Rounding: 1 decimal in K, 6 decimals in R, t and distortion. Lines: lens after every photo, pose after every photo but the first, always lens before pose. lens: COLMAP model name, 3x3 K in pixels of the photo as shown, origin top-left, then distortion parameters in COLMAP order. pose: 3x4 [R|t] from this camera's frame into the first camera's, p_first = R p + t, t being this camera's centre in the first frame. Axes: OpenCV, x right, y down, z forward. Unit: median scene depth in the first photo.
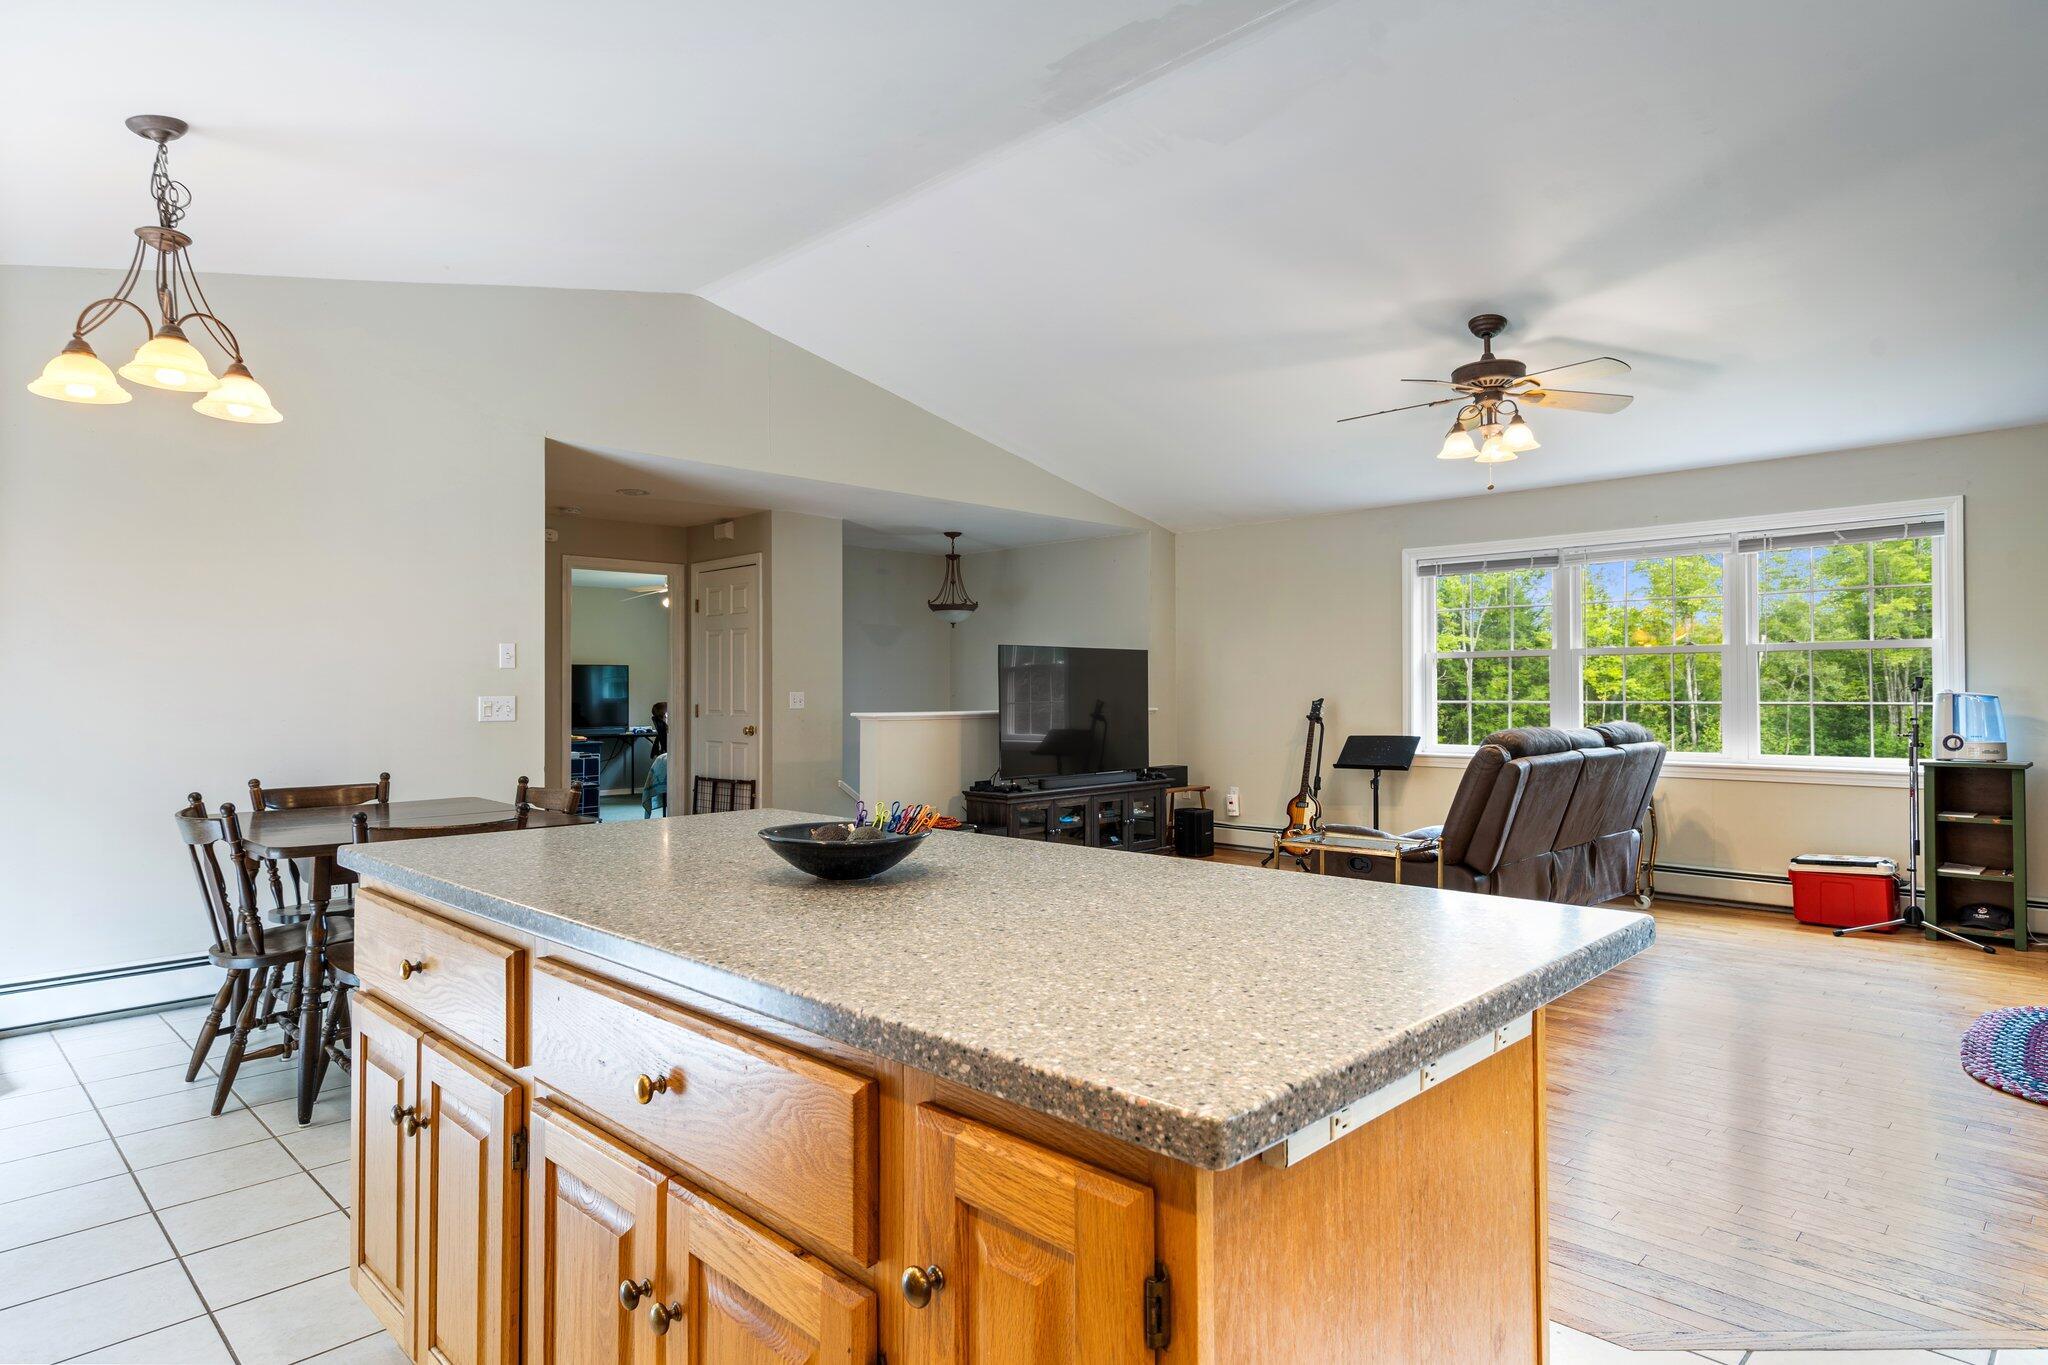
lens RADIAL K [[1129.3, 0, 1024.0], [0, 1129.3, 682.5], [0, 0, 1]] dist [-0.000182, -0.000038]
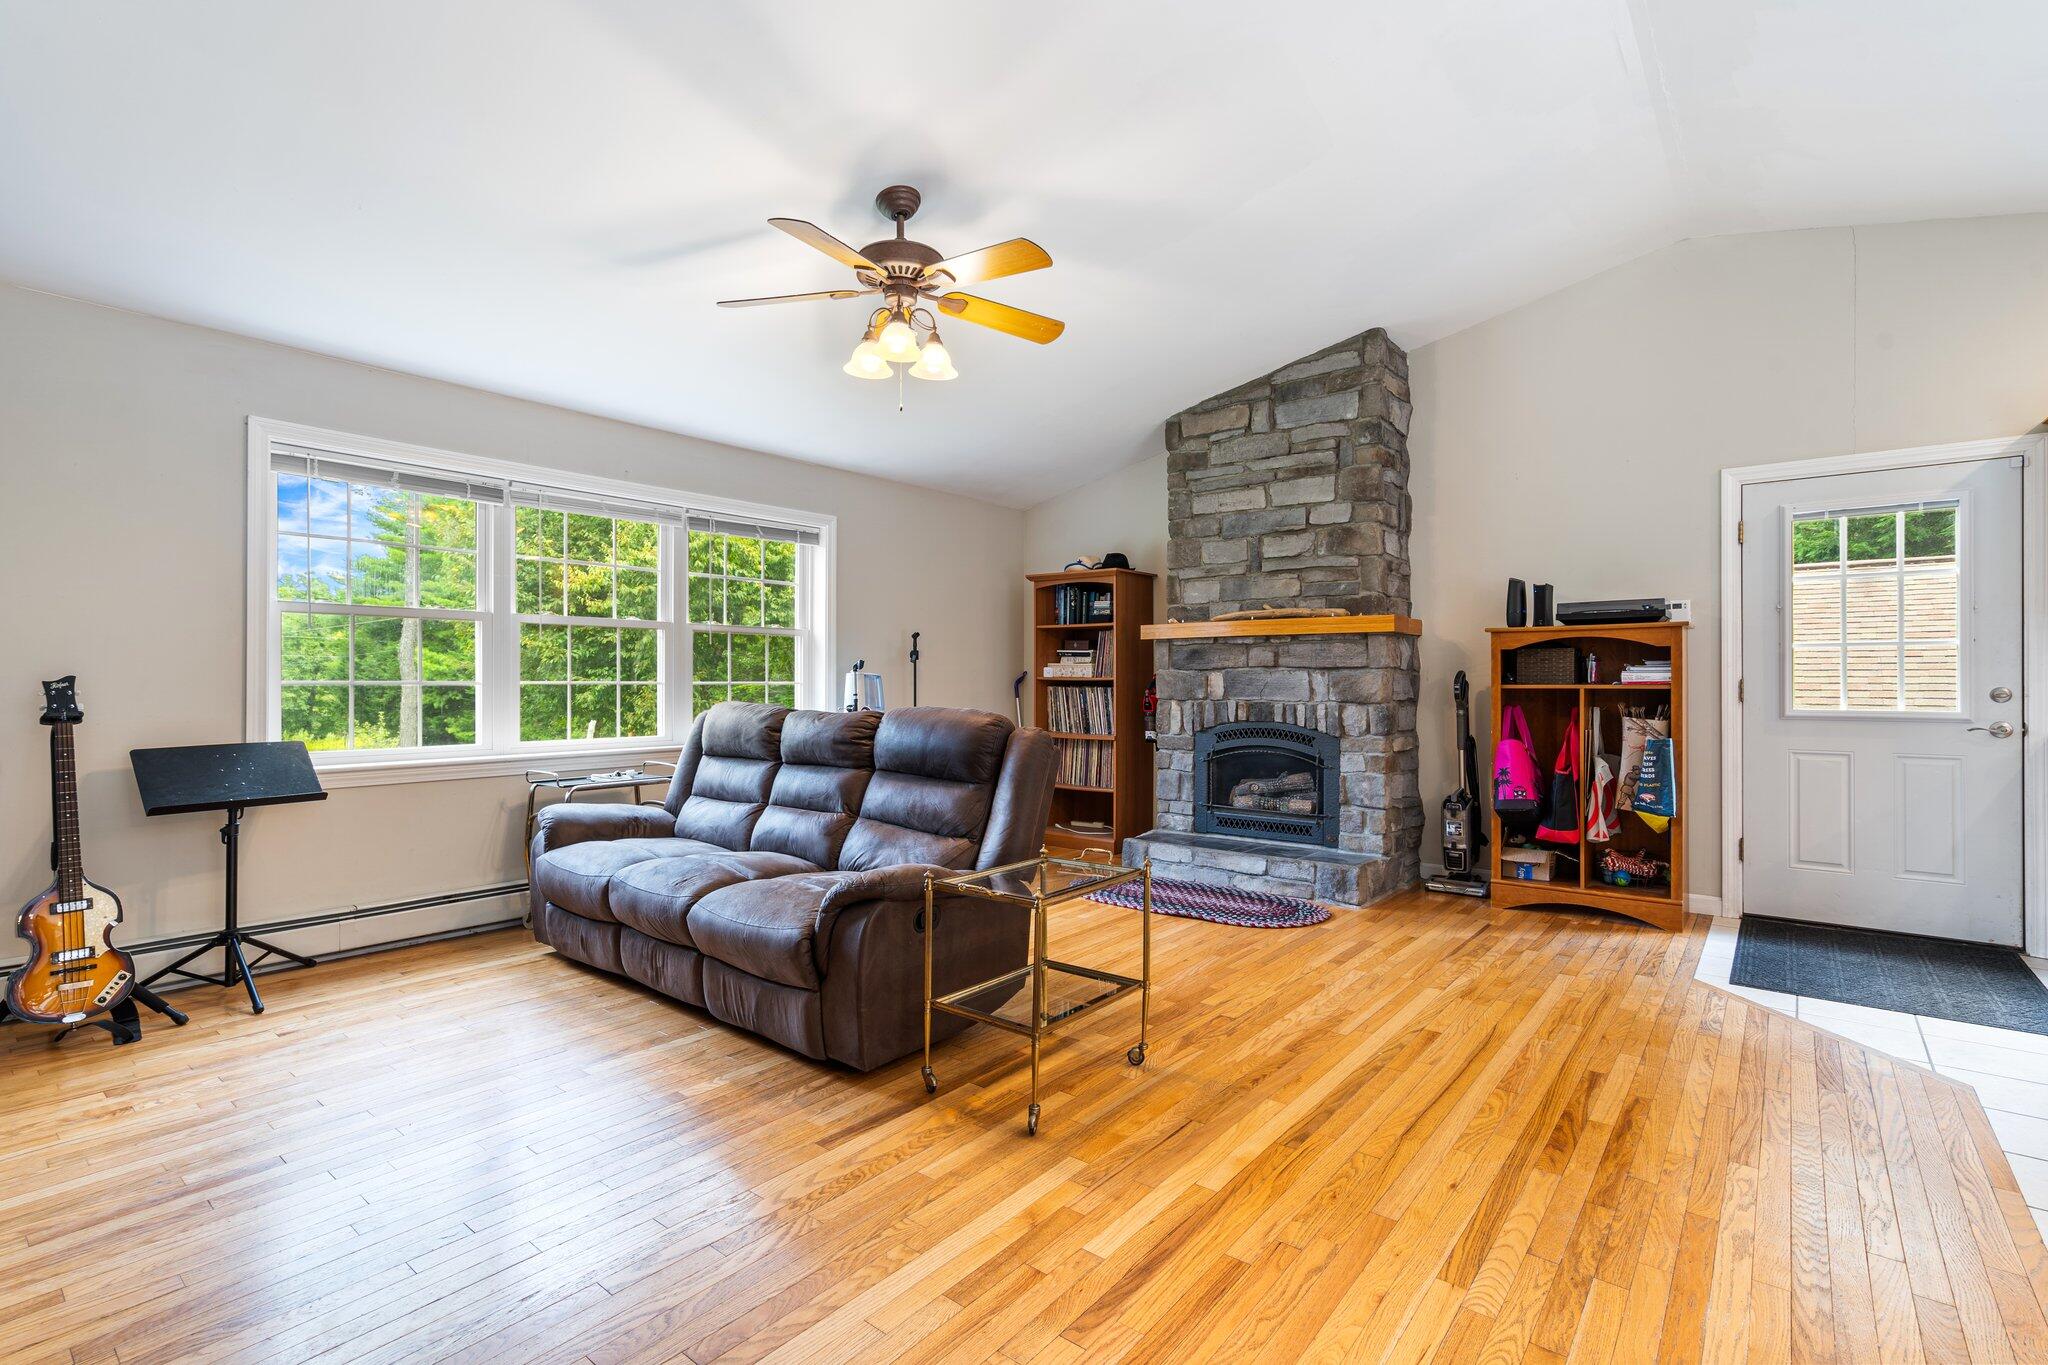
lens RADIAL K [[961.9, 0, 1024.0], [0, 961.9, 682.5], [0, 0, 1]] dist [-0.002178, -0.000422]
pose [[-0.065464, 0.002325, 0.997852, -0.184298], [-0.015268, 0.999878, -0.003331, 0.013081], [-0.997738, -0.015453, -0.065420, 0.682956]]
